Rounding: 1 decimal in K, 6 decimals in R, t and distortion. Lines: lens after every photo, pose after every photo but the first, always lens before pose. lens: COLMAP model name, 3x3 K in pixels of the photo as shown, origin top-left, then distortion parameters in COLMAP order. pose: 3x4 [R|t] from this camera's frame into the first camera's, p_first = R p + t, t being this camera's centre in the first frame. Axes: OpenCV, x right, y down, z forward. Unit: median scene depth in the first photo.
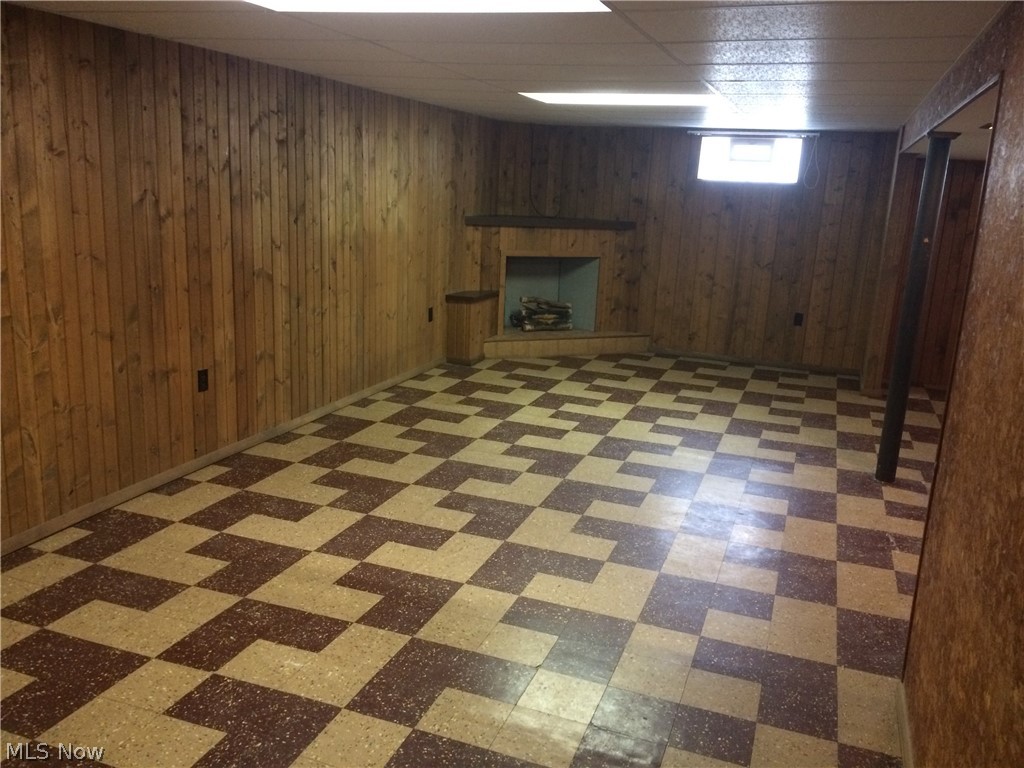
lens RADIAL K [[883.7, 0, 512.3], [0, 883.7, 364.8], [0, 0, 1]] dist [0.048895, -0.012229]
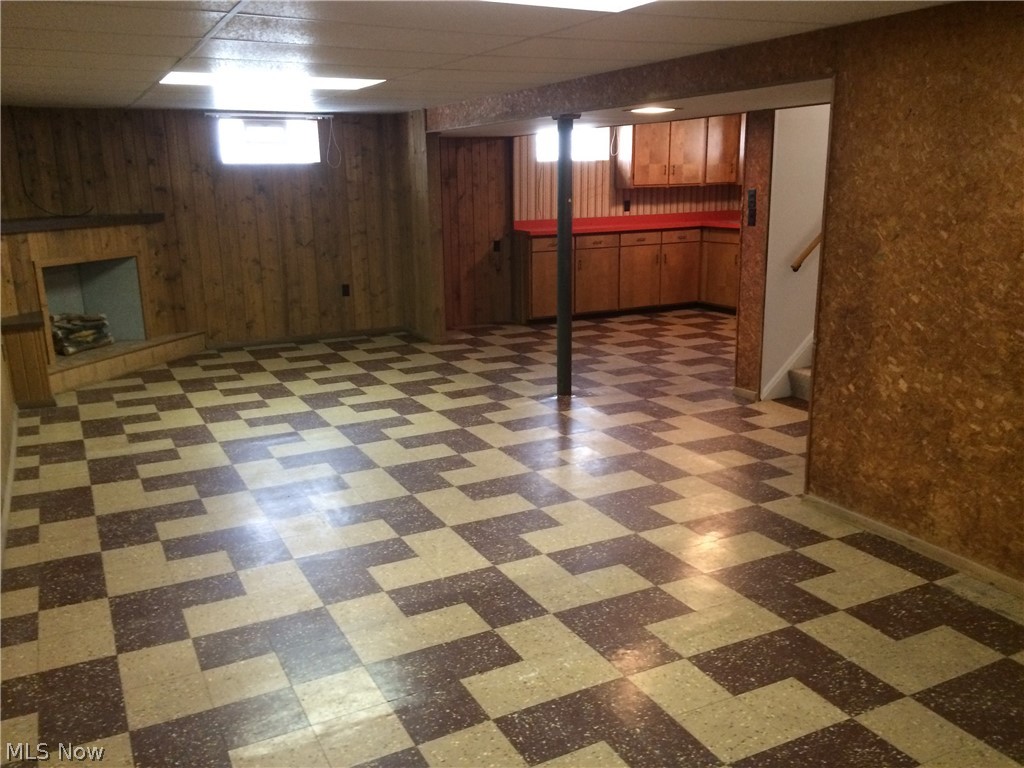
lens RADIAL K [[874.6, 0, 512.0], [0, 874.6, 384.0], [0, 0, 1]] dist [0.079329, -0.101833]
pose [[0.673287, -0.230078, 0.702673, -0.318671], [0.196899, 0.971828, 0.129543, -0.039018], [-0.712682, 0.051136, 0.699621, 0.117133]]
